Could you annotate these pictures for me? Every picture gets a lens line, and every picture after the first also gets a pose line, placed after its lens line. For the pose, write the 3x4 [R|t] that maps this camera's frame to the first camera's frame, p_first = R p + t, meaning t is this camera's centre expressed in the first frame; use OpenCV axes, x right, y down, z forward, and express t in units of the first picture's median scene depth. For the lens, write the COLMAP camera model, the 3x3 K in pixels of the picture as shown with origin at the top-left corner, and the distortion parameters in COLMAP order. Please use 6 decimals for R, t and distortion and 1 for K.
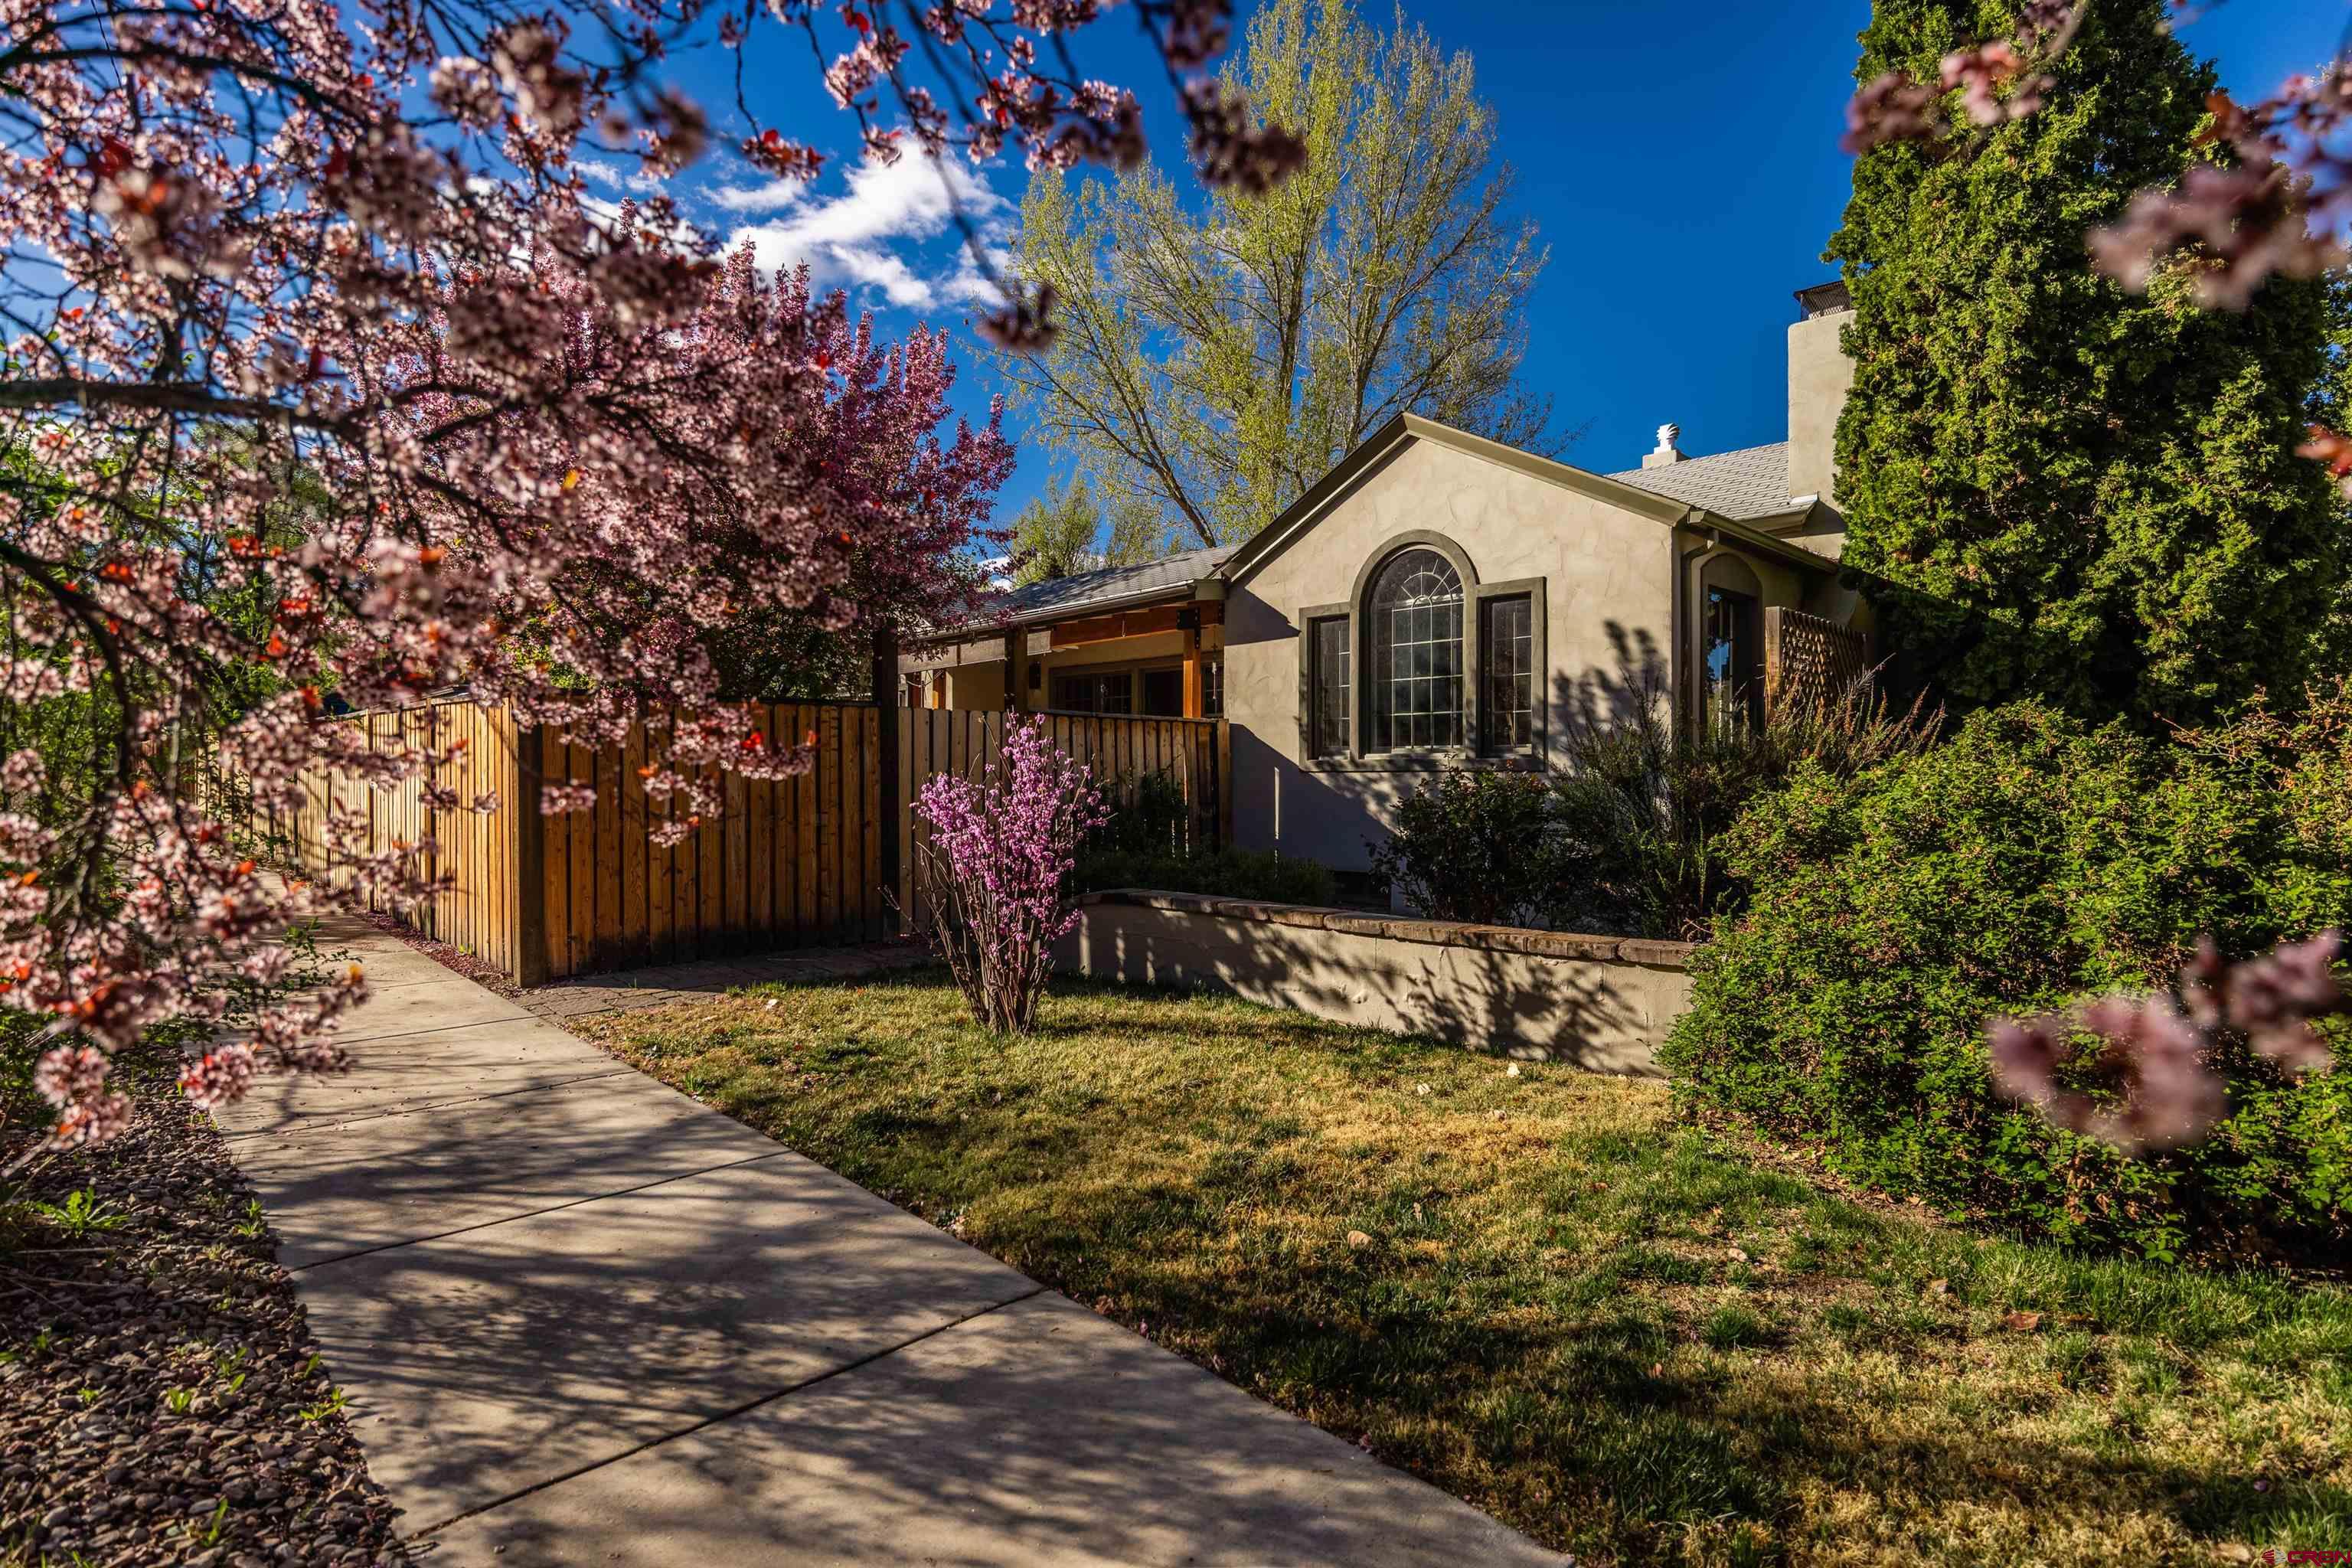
lens RADIAL K [[1183.7, 0, 1176.0], [0, 1183.7, 784.0], [0, 0, 1]] dist [-0.004549, -0.001591]
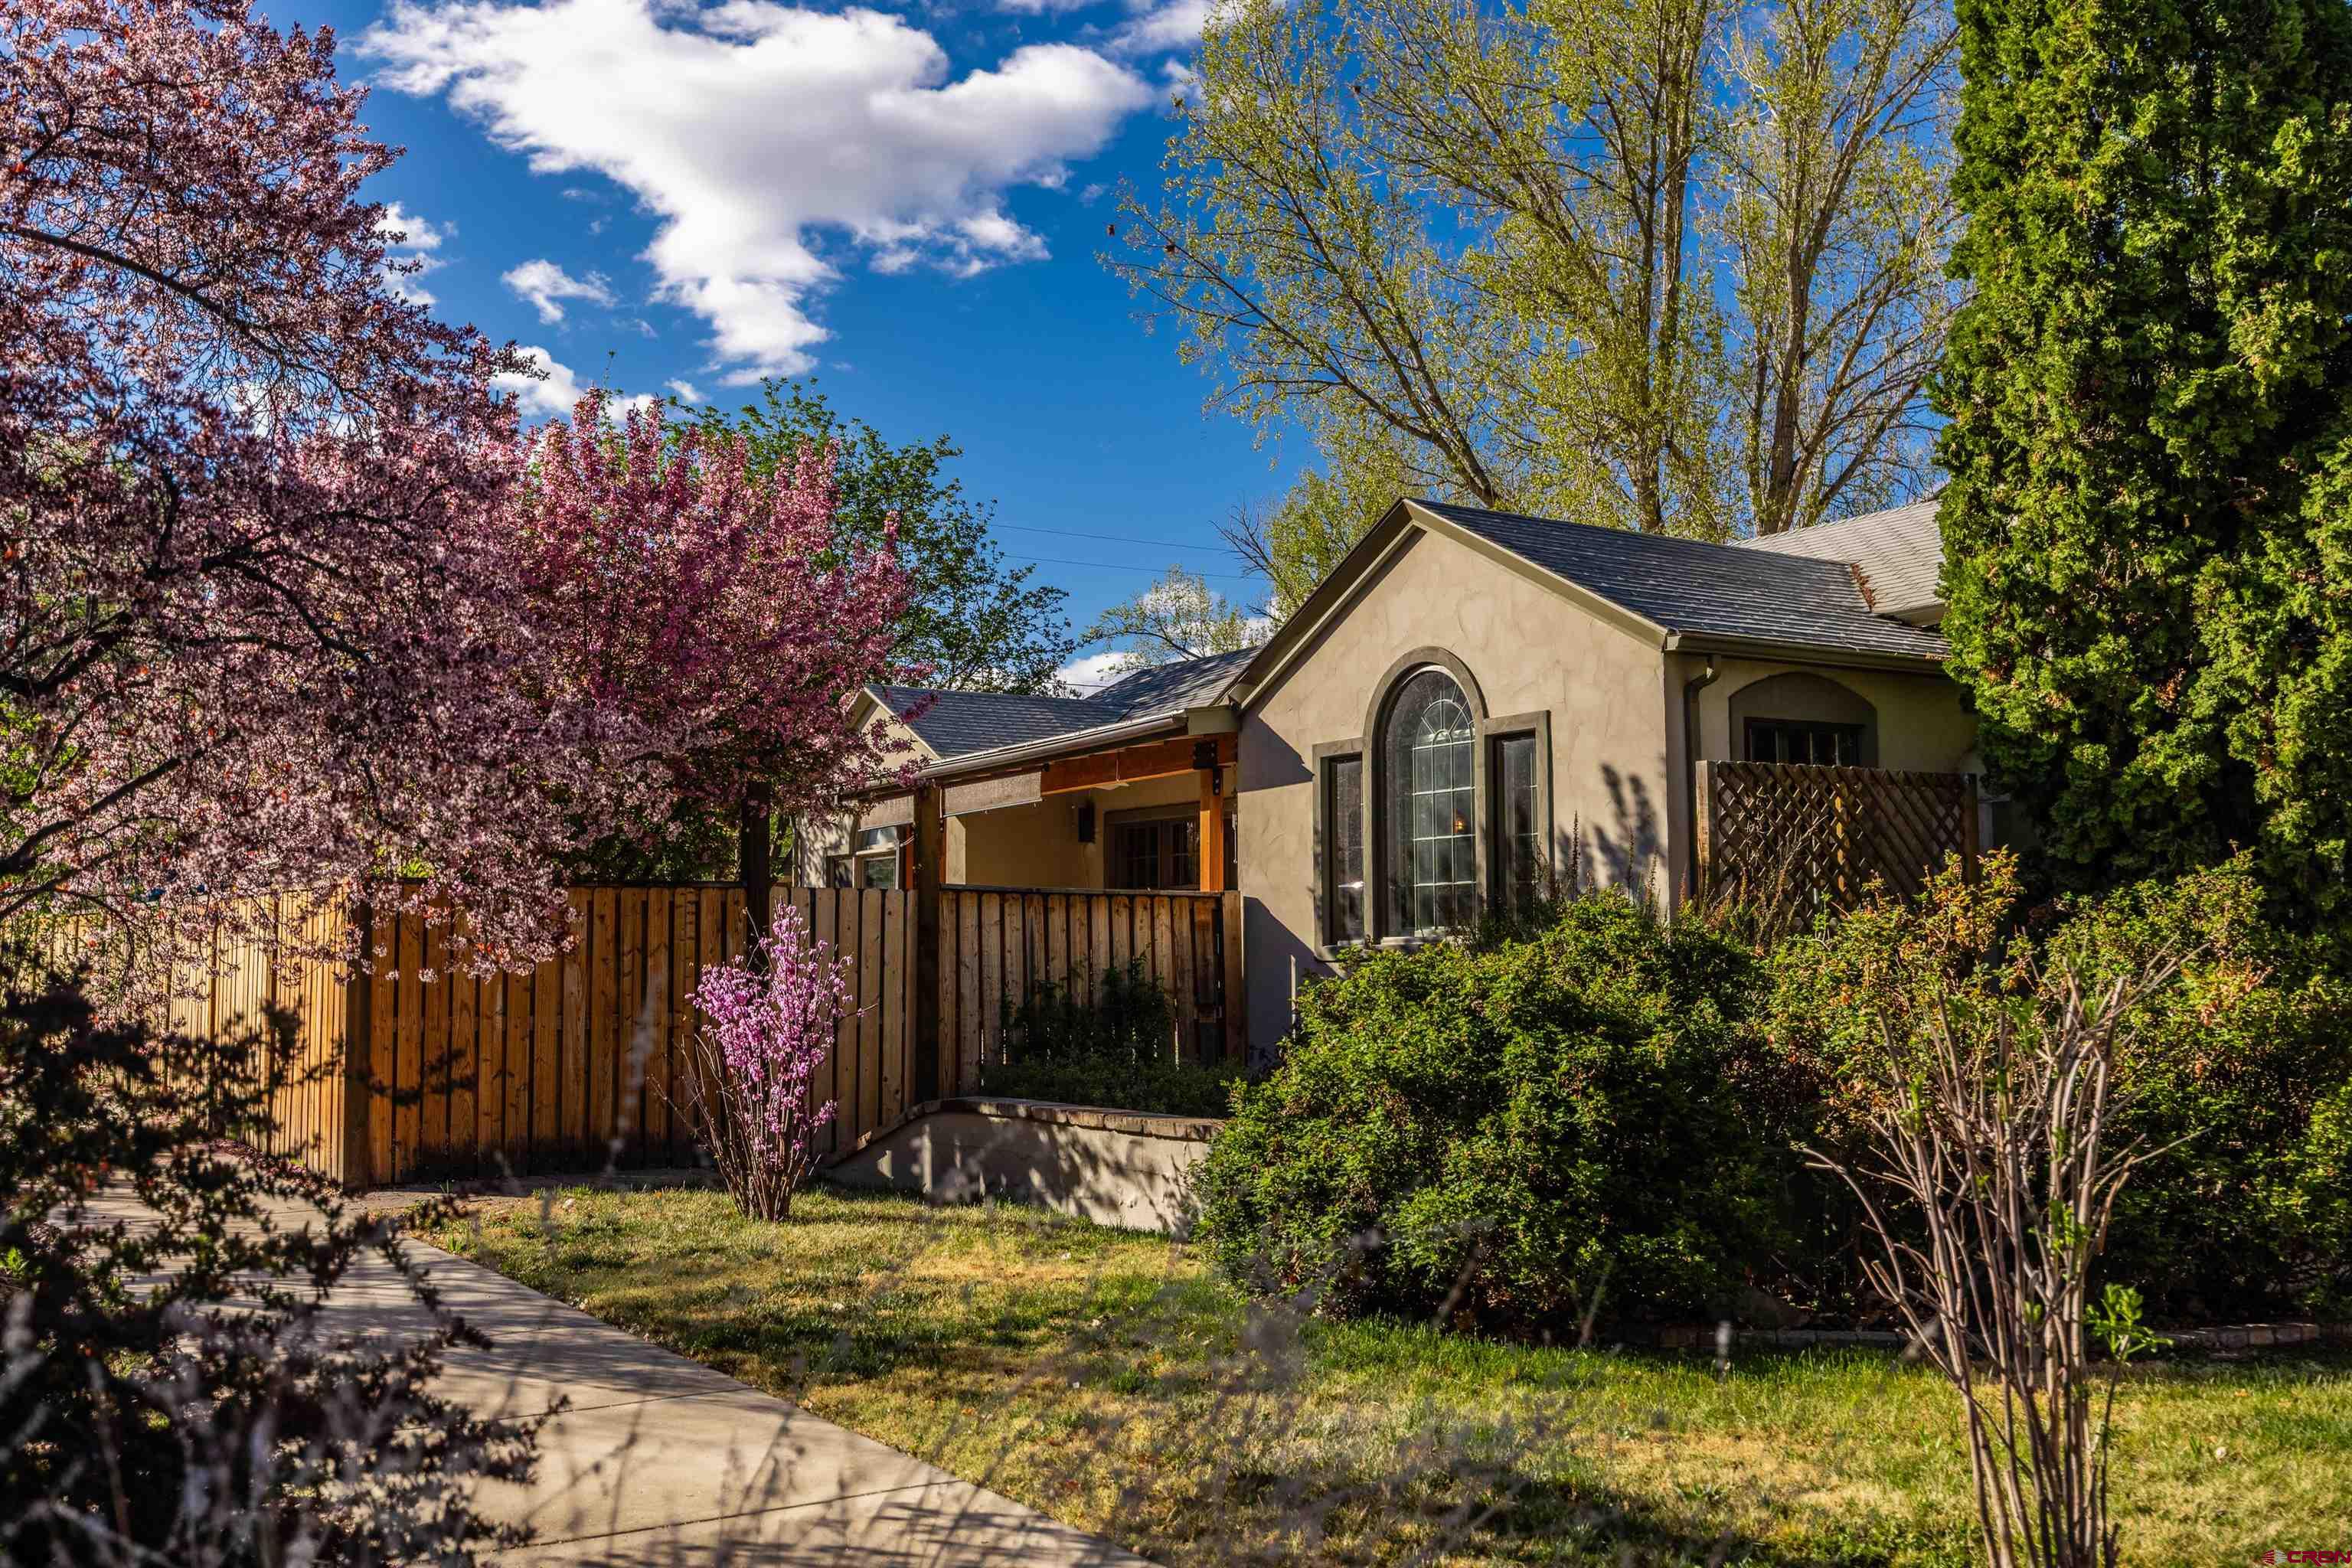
lens RADIAL K [[2380.2, 0, 1176.0], [0, 2380.2, 784.0], [0, 0, 1]] dist [0.023591, 0.019570]
pose [[0.975019, -0.022141, -0.221014, 0.452335], [0.003235, 0.996329, -0.085540, 0.008719], [0.222097, 0.082689, 0.971512, -0.636029]]
